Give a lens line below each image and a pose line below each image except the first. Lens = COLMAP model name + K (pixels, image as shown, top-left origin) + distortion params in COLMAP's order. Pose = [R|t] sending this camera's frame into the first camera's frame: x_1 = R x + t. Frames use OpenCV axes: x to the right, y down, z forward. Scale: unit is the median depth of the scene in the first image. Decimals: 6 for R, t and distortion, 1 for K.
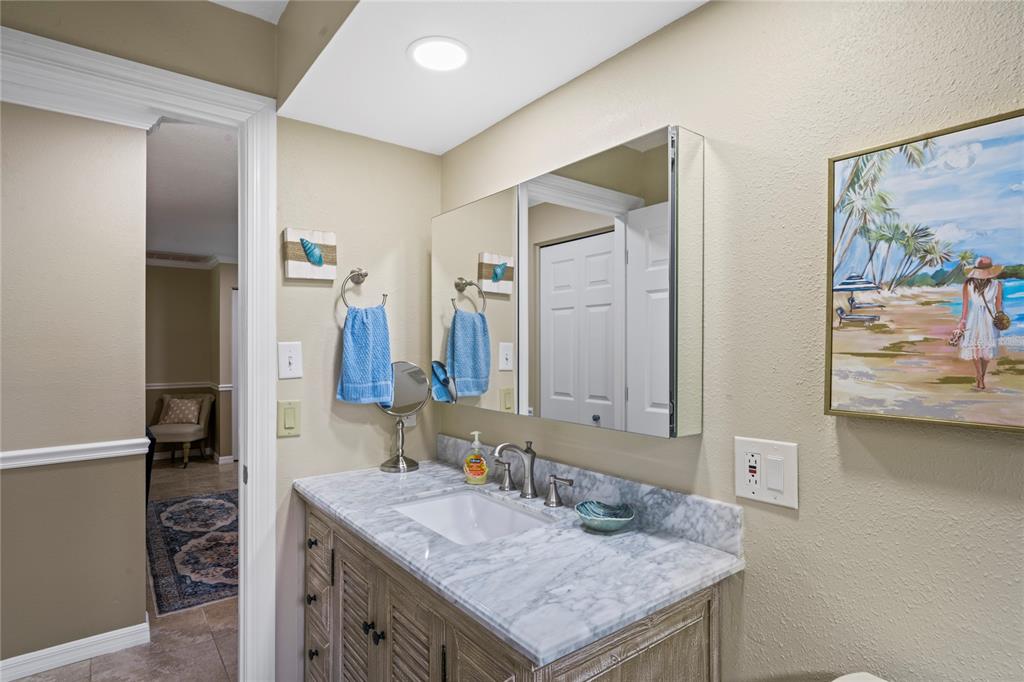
lens RADIAL K [[531.8, 0, 508.4], [0, 531.8, 337.9], [0, 0, 1]] dist [-0.004332, 0.003036]
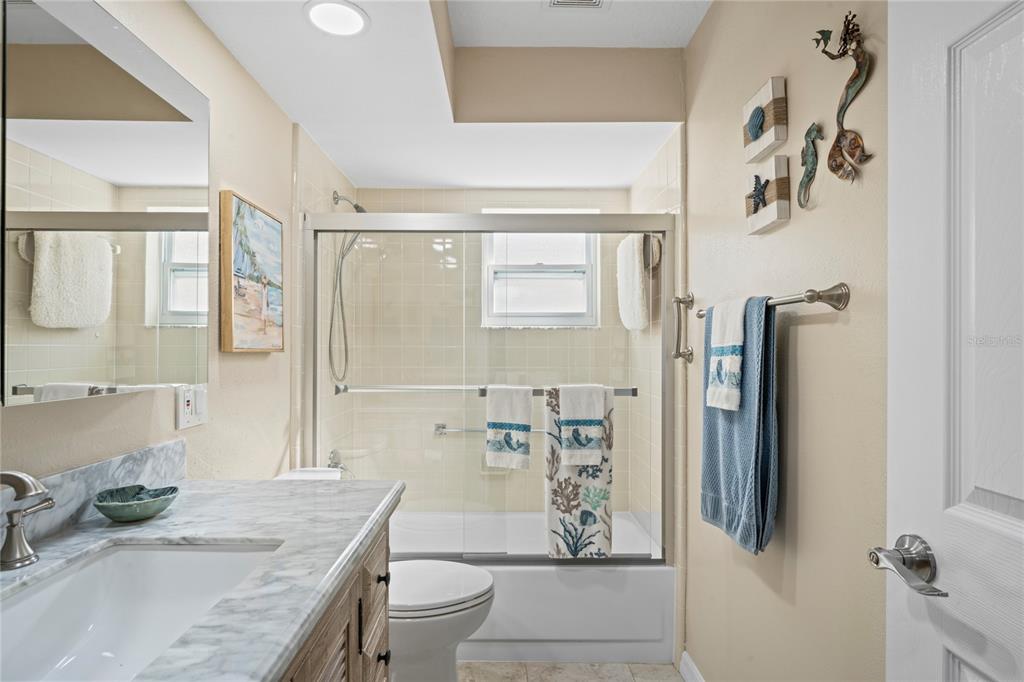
lens RADIAL K [[531.8, 0, 508.4], [0, 531.8, 337.9], [0, 0, 1]] dist [-0.004332, 0.003036]
pose [[-0.806343, 0.009188, 0.591377, -0.757422], [-0.015638, 0.999199, -0.036848, 0.112184], [-0.591242, -0.038960, -0.805553, 1.351022]]
